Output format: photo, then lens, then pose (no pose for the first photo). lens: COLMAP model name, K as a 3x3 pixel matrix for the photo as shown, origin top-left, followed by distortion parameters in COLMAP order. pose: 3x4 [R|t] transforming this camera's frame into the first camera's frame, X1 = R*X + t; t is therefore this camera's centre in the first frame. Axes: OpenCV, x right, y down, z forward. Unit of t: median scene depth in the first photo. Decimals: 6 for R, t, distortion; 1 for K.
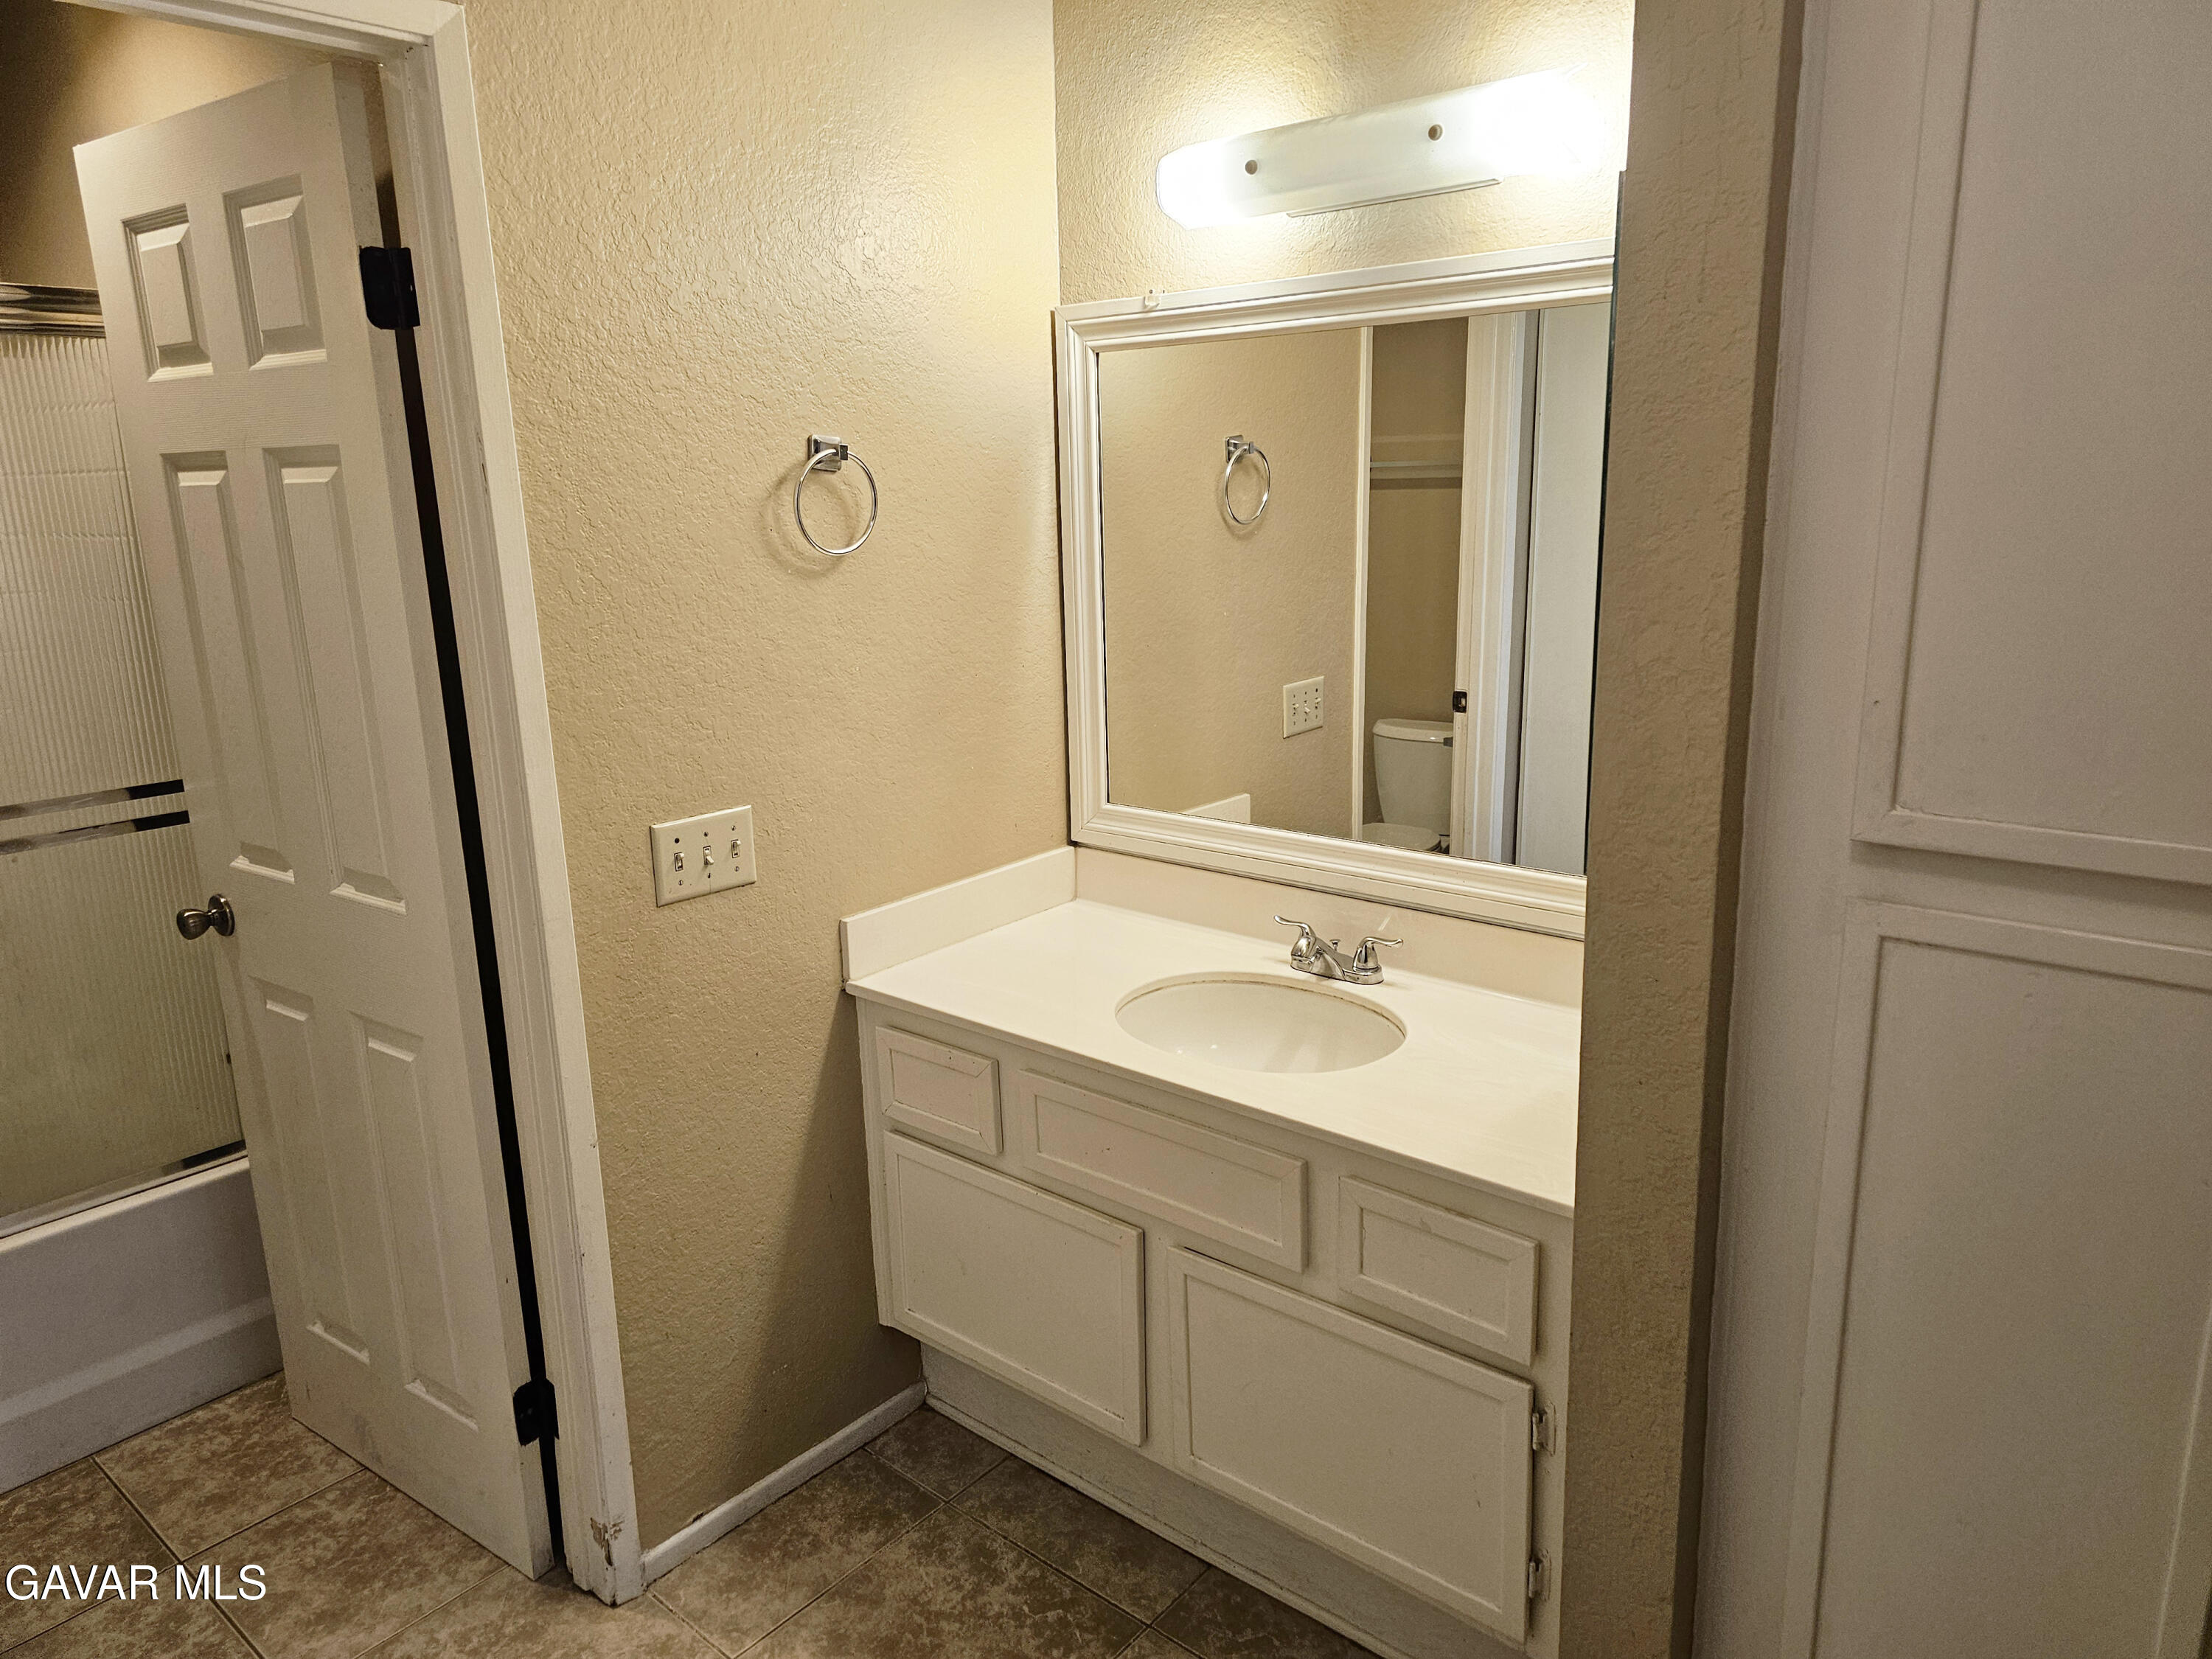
lens RADIAL K [[1489.2, 0, 1110.4], [0, 1489.2, 814.4], [0, 0, 1]] dist [0.081998, -0.071916]
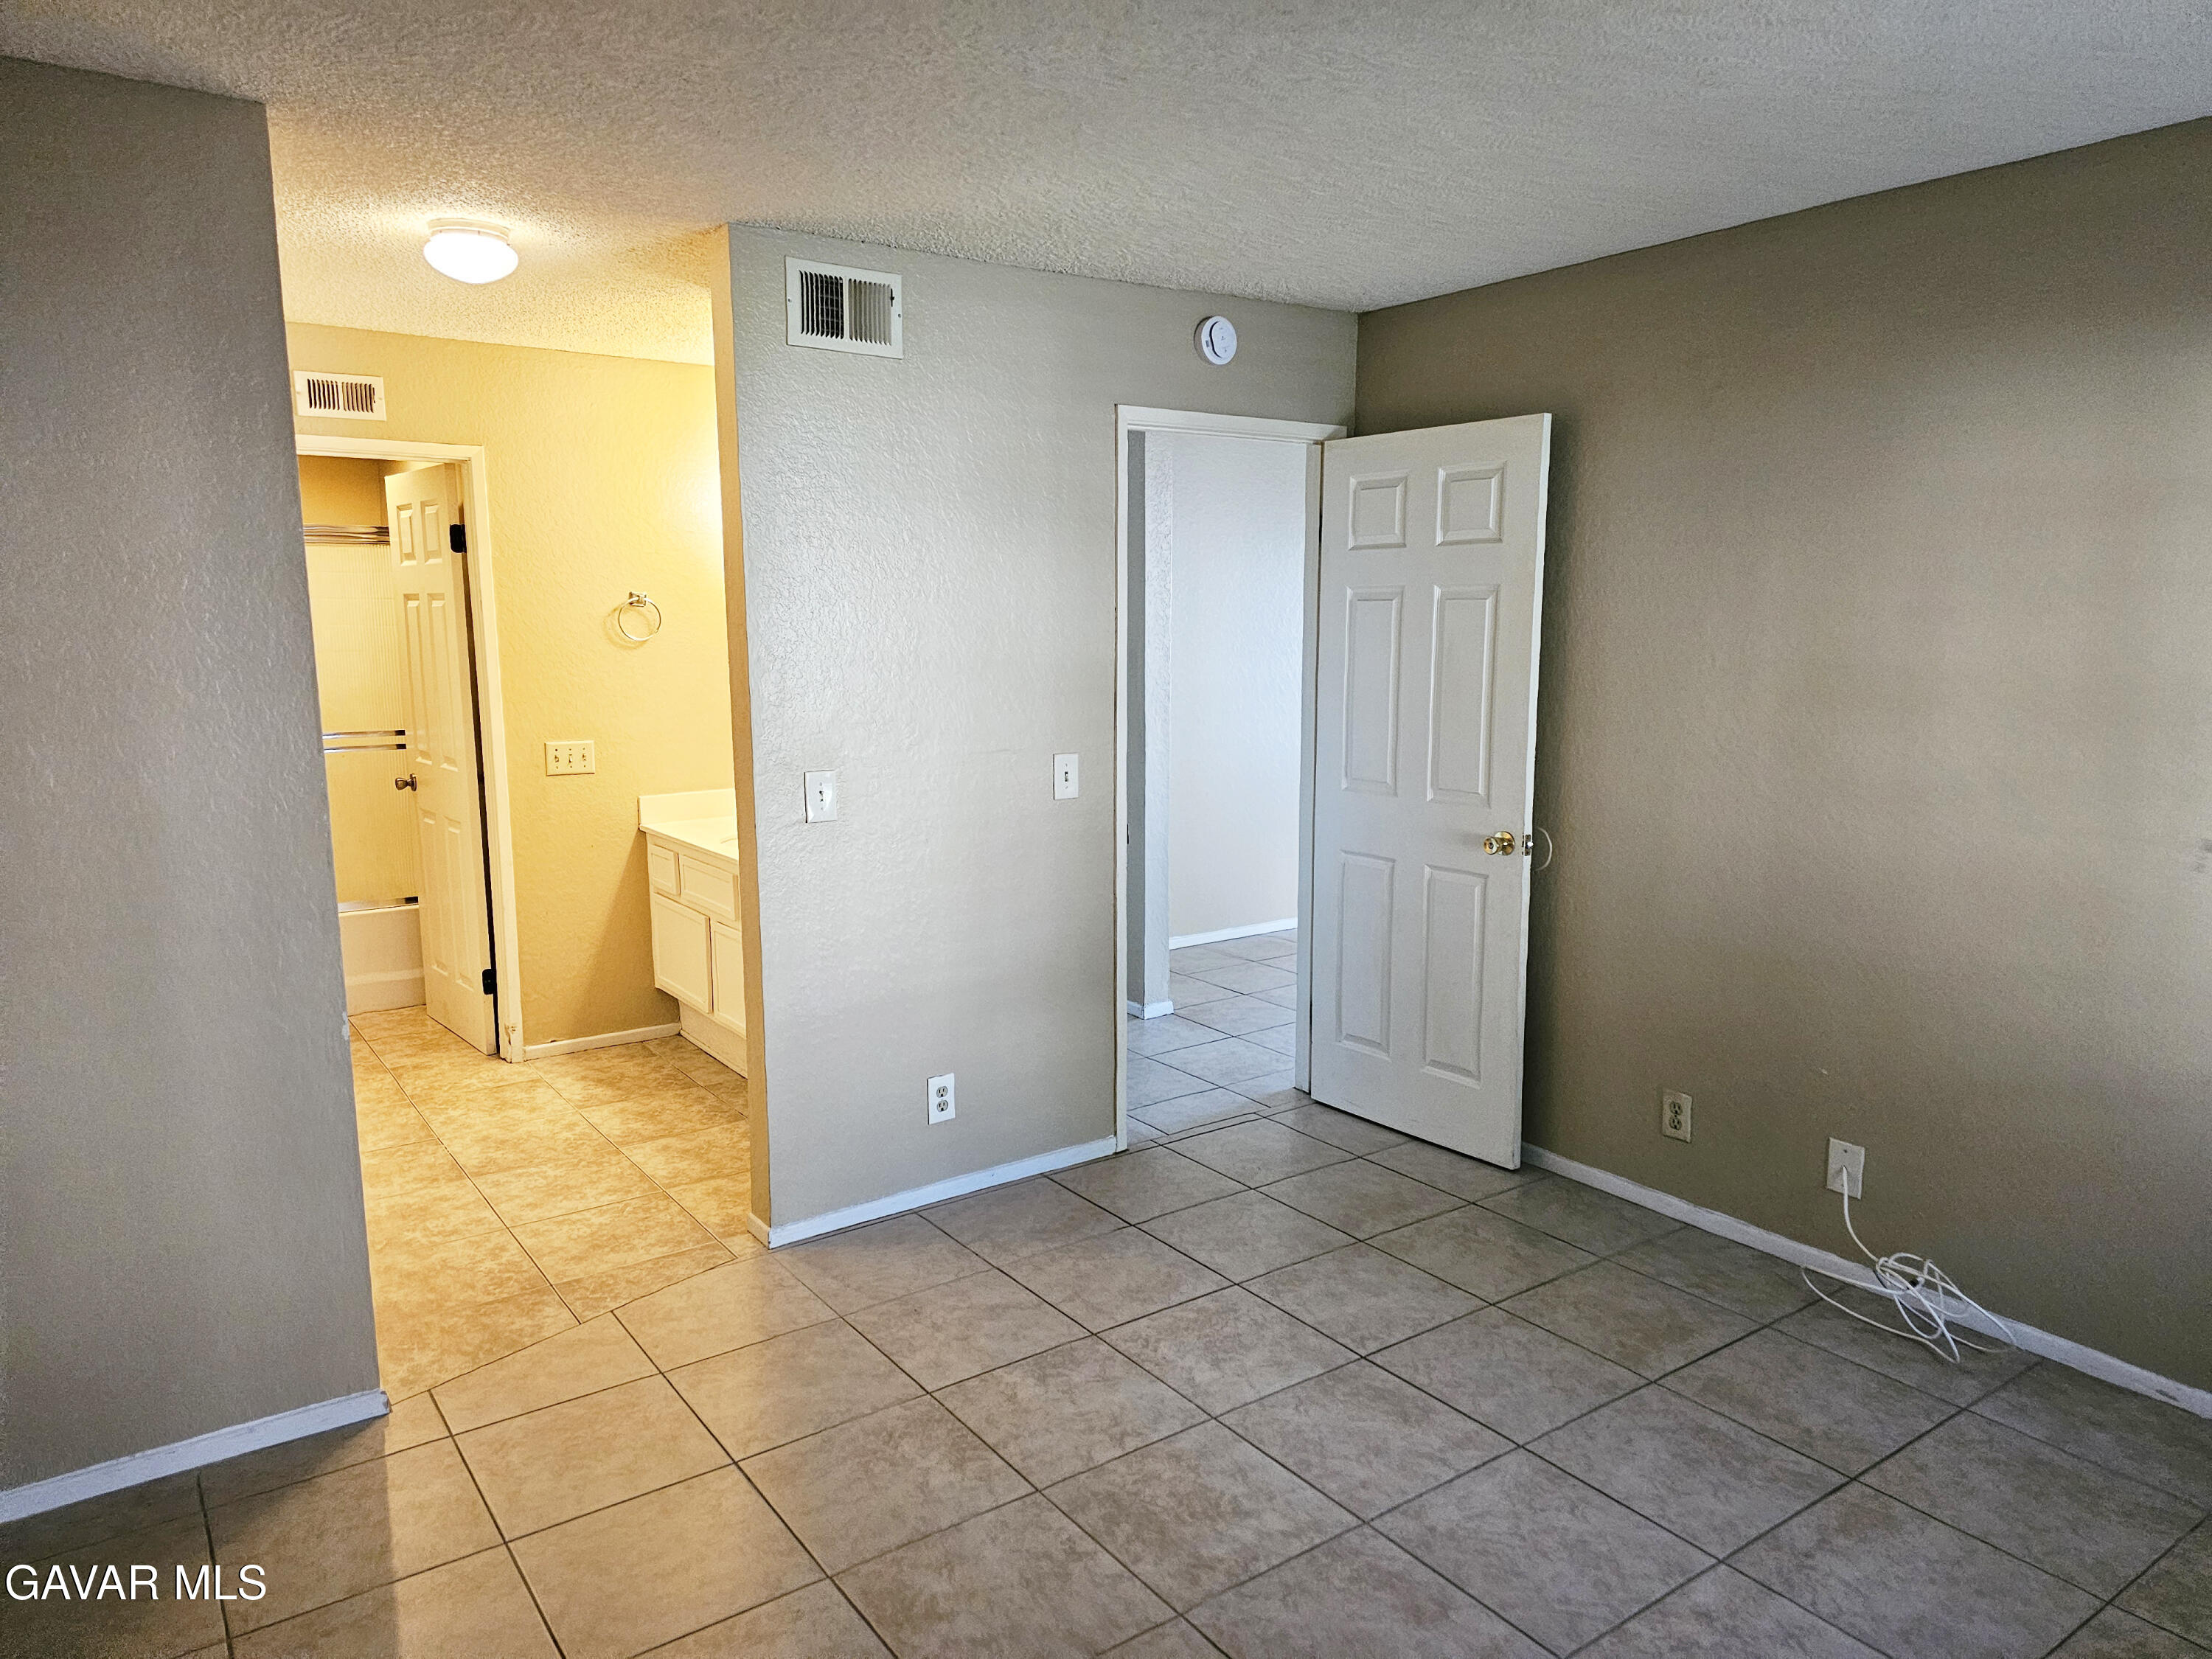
lens RADIAL K [[1489.2, 0, 1110.4], [0, 1489.2, 814.4], [0, 0, 1]] dist [0.081998, -0.071916]
pose [[0.968414, 0.057338, -0.242667, 1.167062], [-0.076206, 0.994696, -0.069087, 0.216958], [0.237419, 0.085398, 0.967646, -1.145369]]
